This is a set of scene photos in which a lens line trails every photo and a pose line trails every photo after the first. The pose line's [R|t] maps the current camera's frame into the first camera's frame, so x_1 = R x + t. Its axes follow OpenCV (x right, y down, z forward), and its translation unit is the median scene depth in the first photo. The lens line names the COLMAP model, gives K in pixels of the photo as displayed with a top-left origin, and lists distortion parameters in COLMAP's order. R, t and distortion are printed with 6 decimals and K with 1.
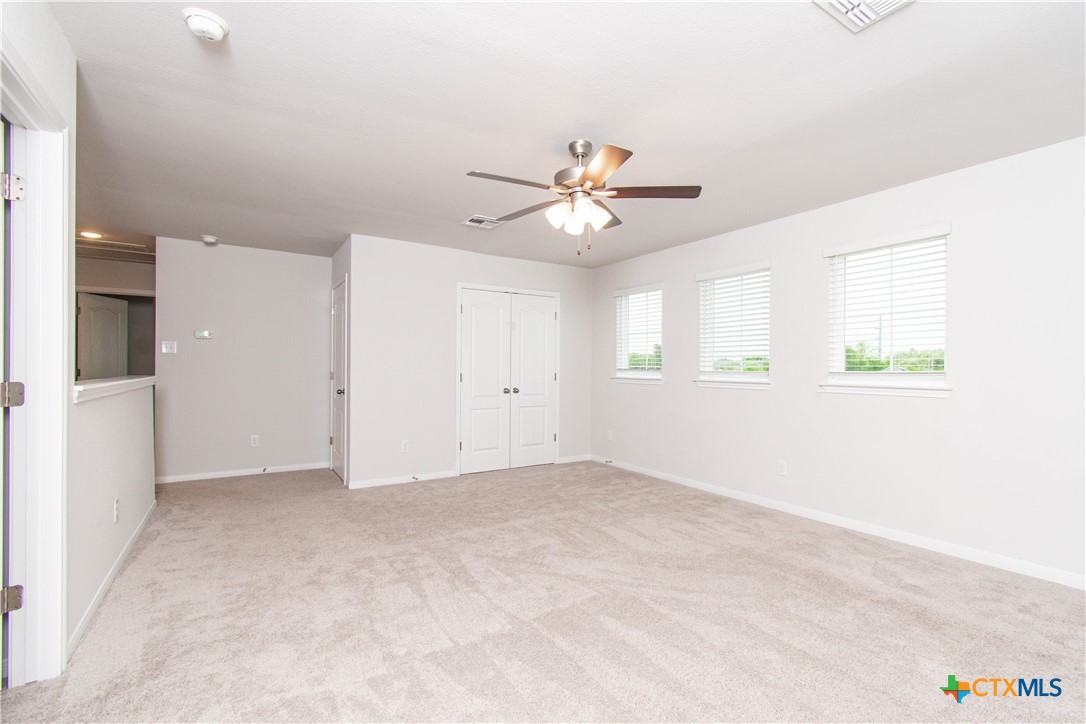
lens RADIAL K [[486.4, 0, 543.0], [0, 486.4, 362.0], [0, 0, 1]] dist [-0.001164, -0.000484]
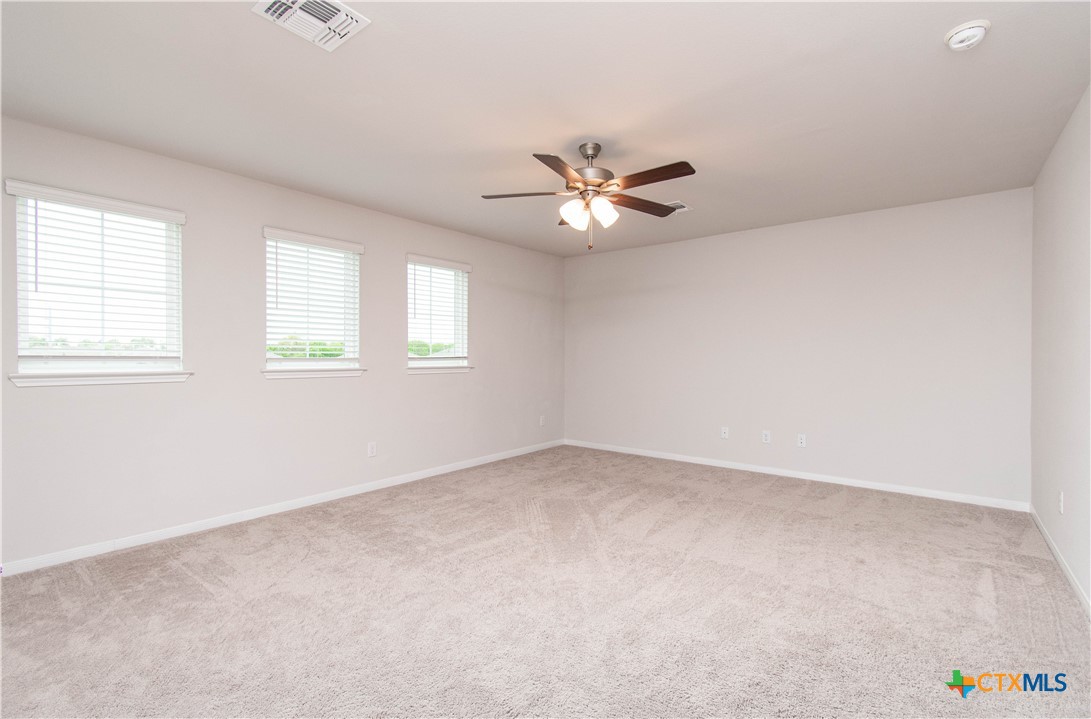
lens RADIAL K [[482.2, 0, 545.5], [0, 482.2, 359.5], [0, 0, 1]] dist [0.002324, 0.000340]
pose [[-0.303949, -0.014278, 0.952581, -0.532870], [-0.014696, 0.999839, 0.010297, 0.007133], [-0.952575, -0.010869, -0.304109, 0.854617]]
